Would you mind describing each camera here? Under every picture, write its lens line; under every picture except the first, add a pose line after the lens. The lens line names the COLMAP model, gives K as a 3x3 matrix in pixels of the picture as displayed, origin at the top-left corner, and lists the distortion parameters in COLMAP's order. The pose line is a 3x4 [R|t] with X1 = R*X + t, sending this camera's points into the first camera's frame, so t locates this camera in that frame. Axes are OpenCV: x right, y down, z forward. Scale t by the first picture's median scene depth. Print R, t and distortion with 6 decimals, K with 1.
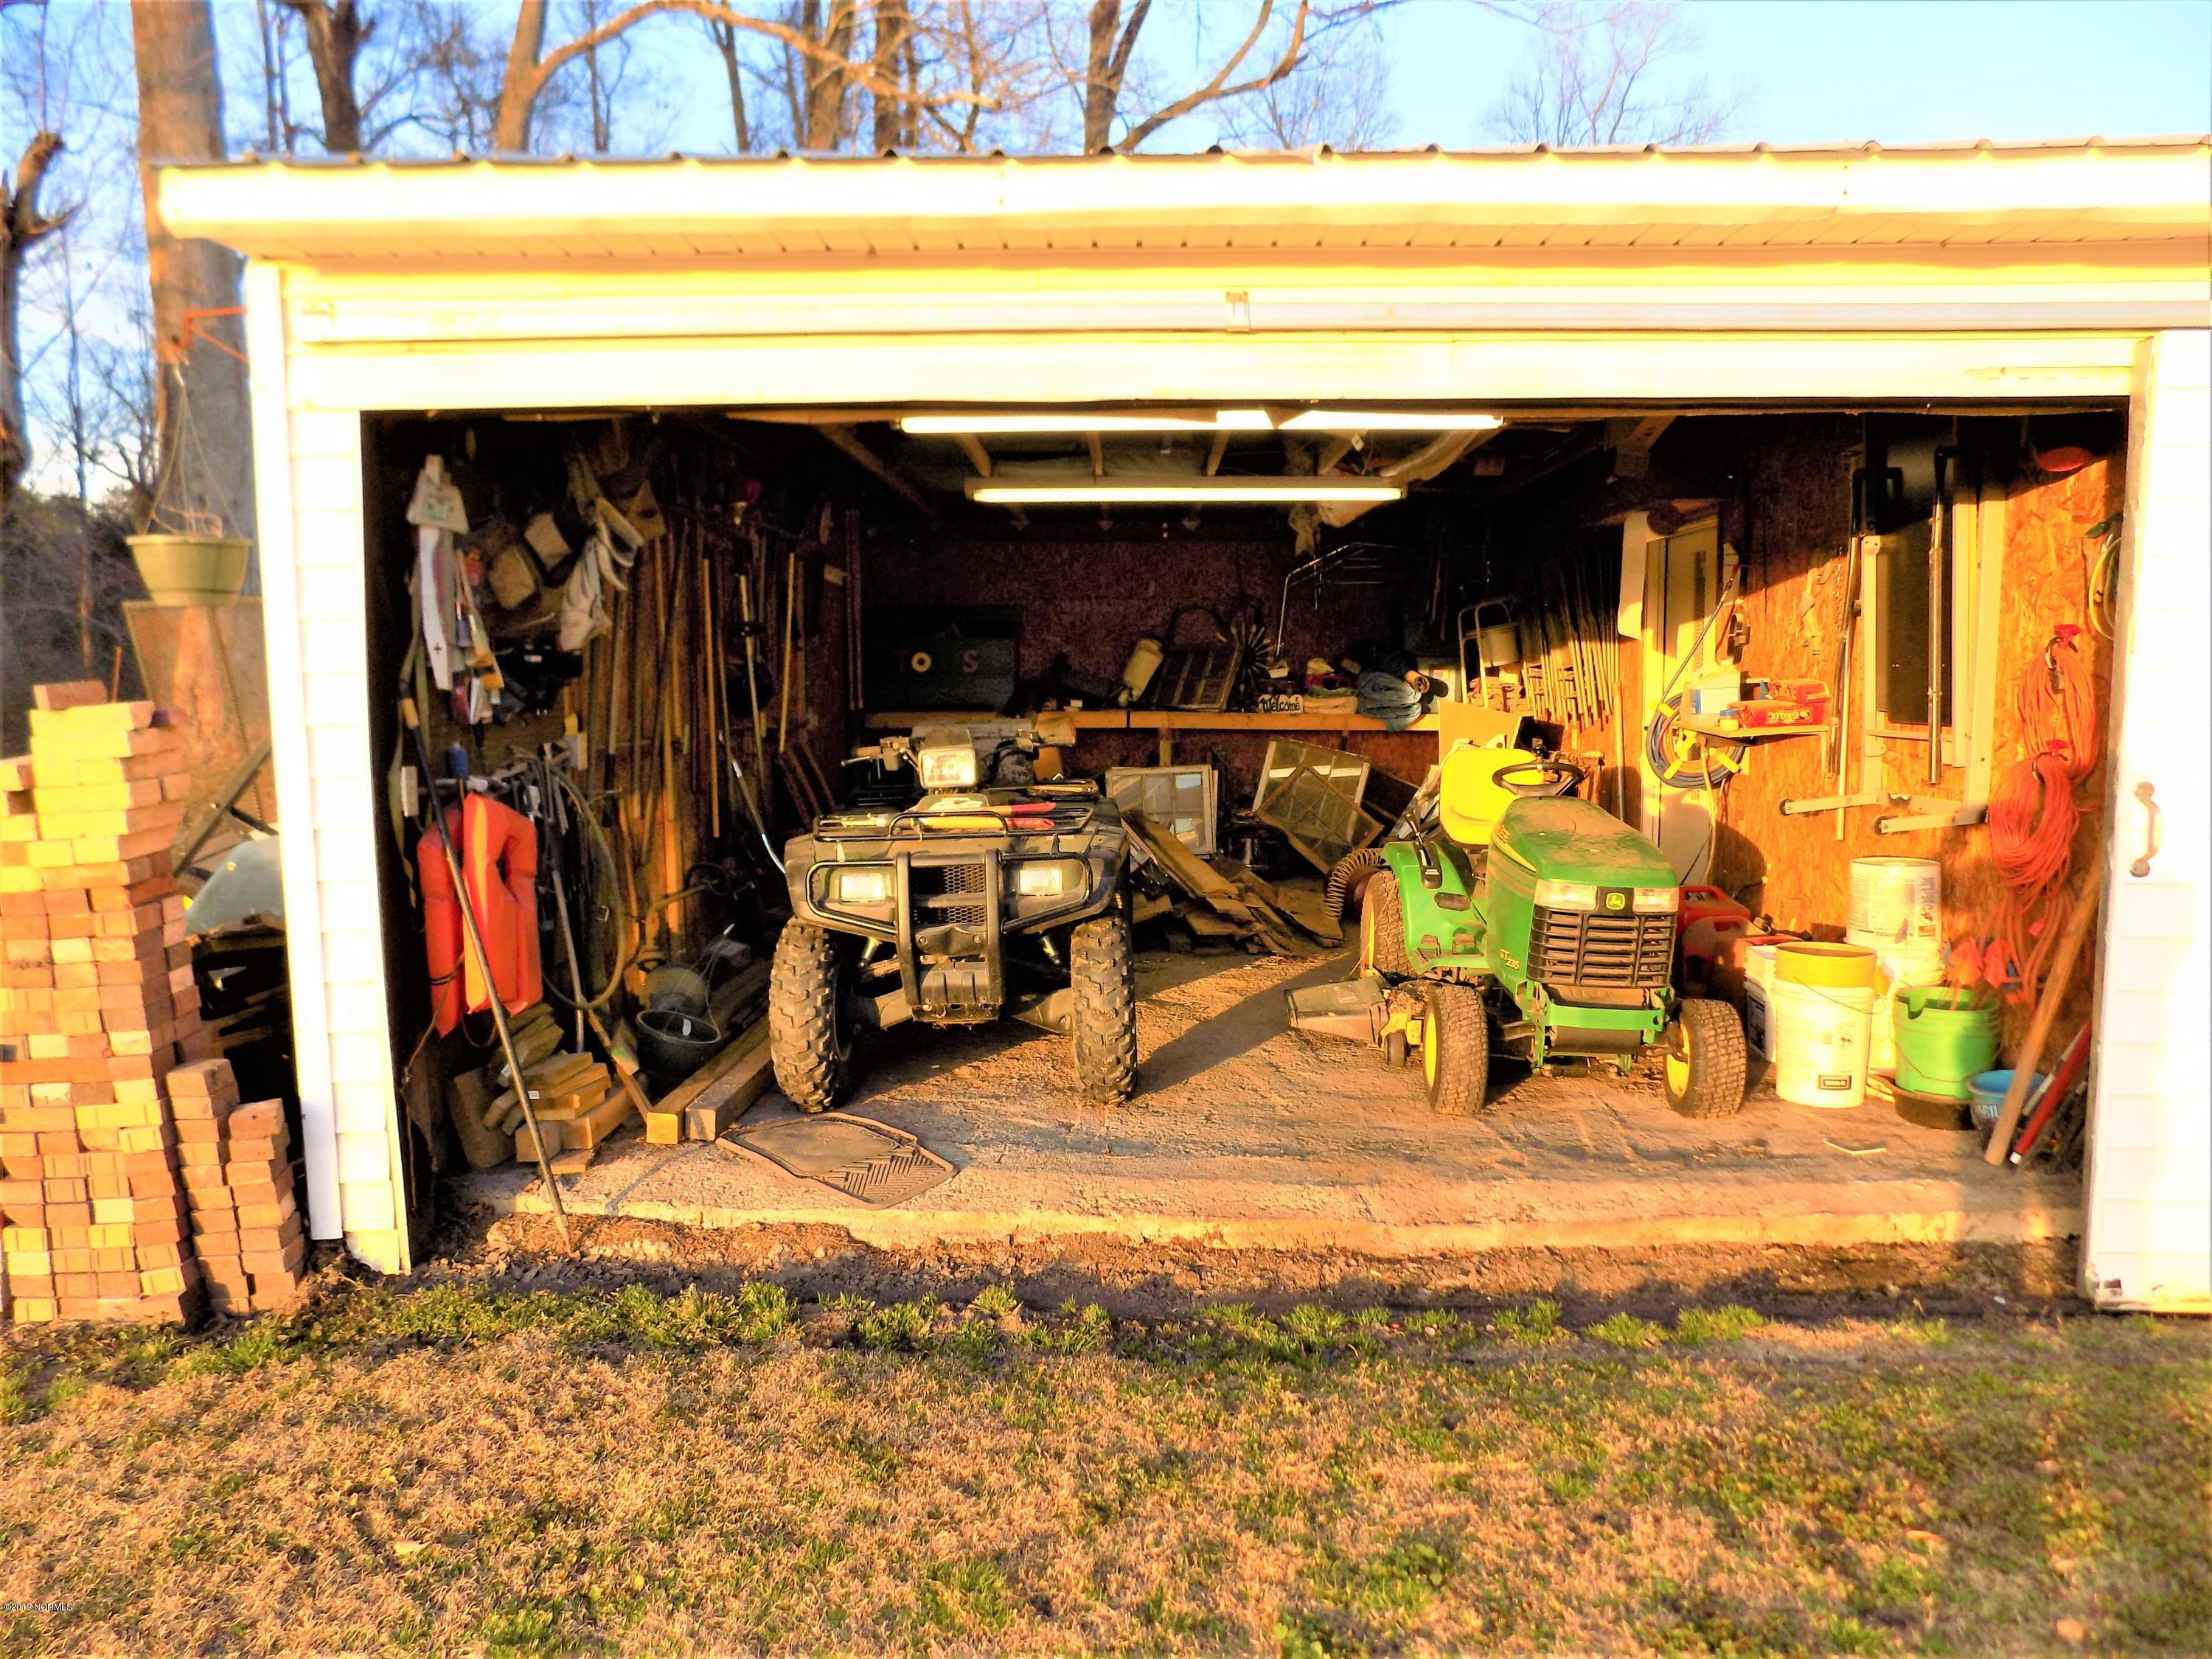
lens RADIAL K [[1503.4, 0, 1102.0], [0, 1503.4, 799.1], [0, 0, 1]] dist [-0.071551, 0.076559]
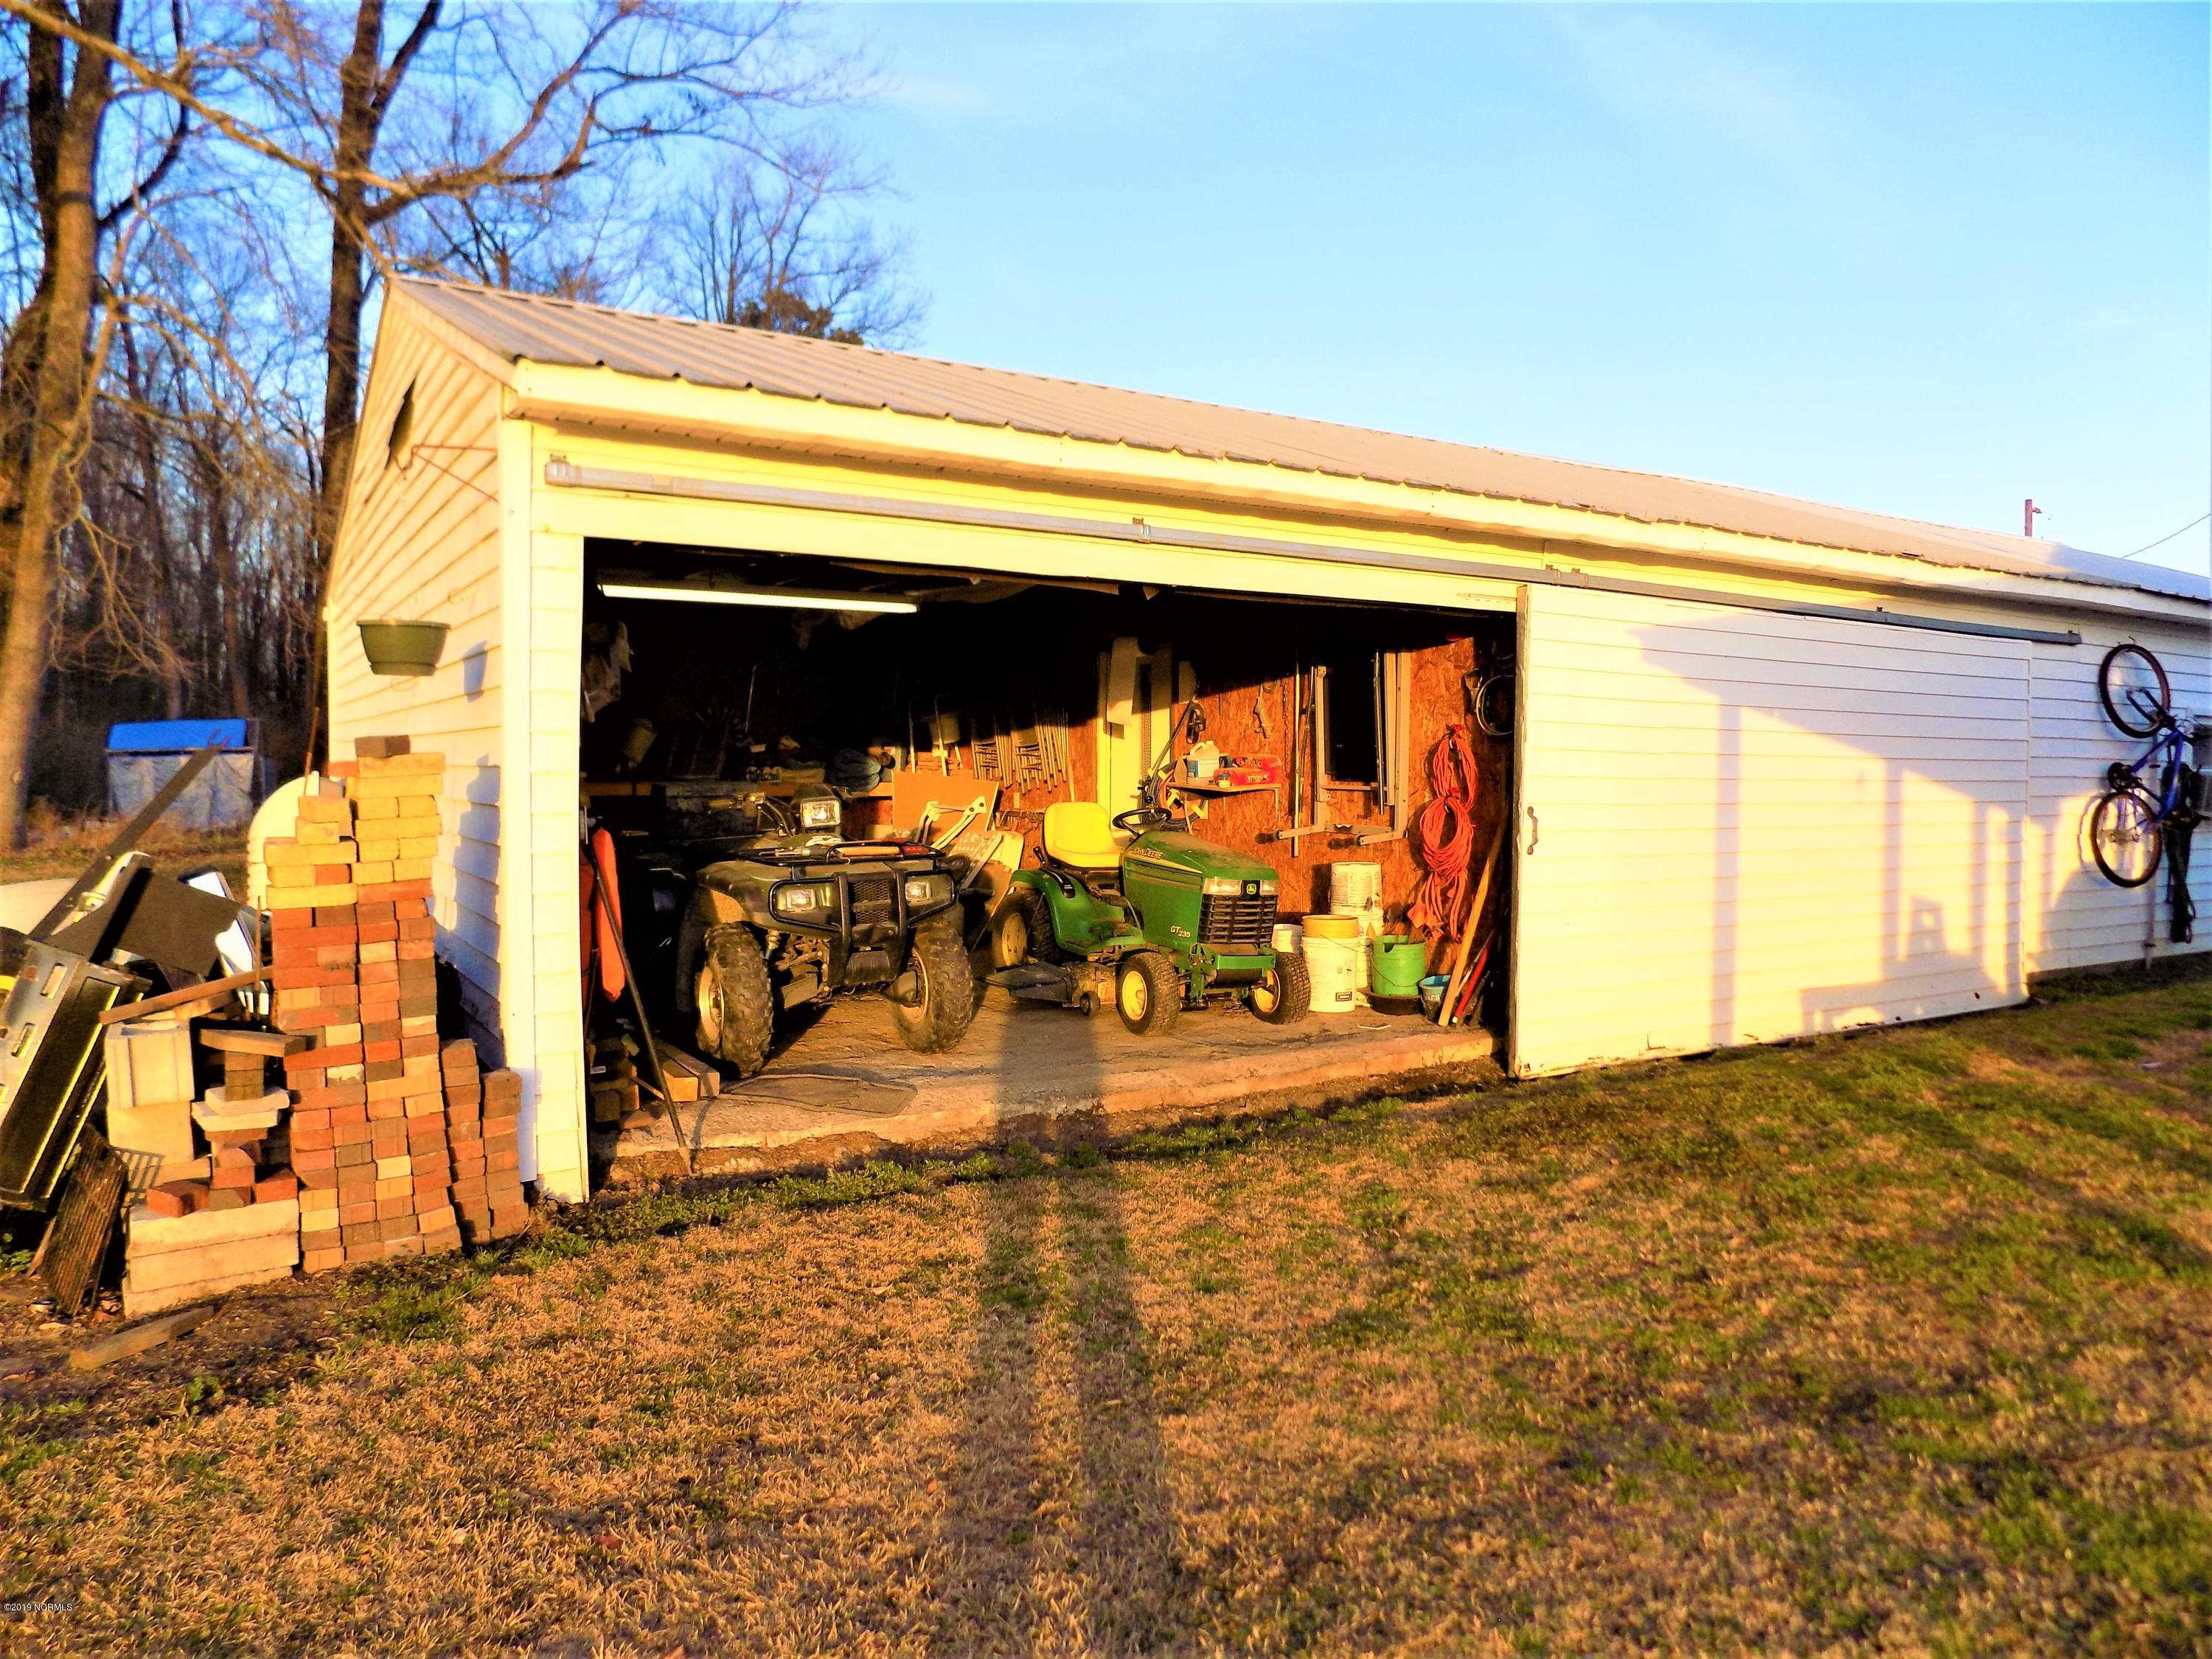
lens RADIAL K [[1503.4, 0, 1102.0], [0, 1503.4, 799.1], [0, 0, 1]] dist [-0.071551, 0.076559]
pose [[0.842287, -0.003046, 0.539020, -0.822546], [0.032082, 0.998495, -0.044489, 0.047199], [-0.538073, 0.054765, 0.841117, -0.355846]]
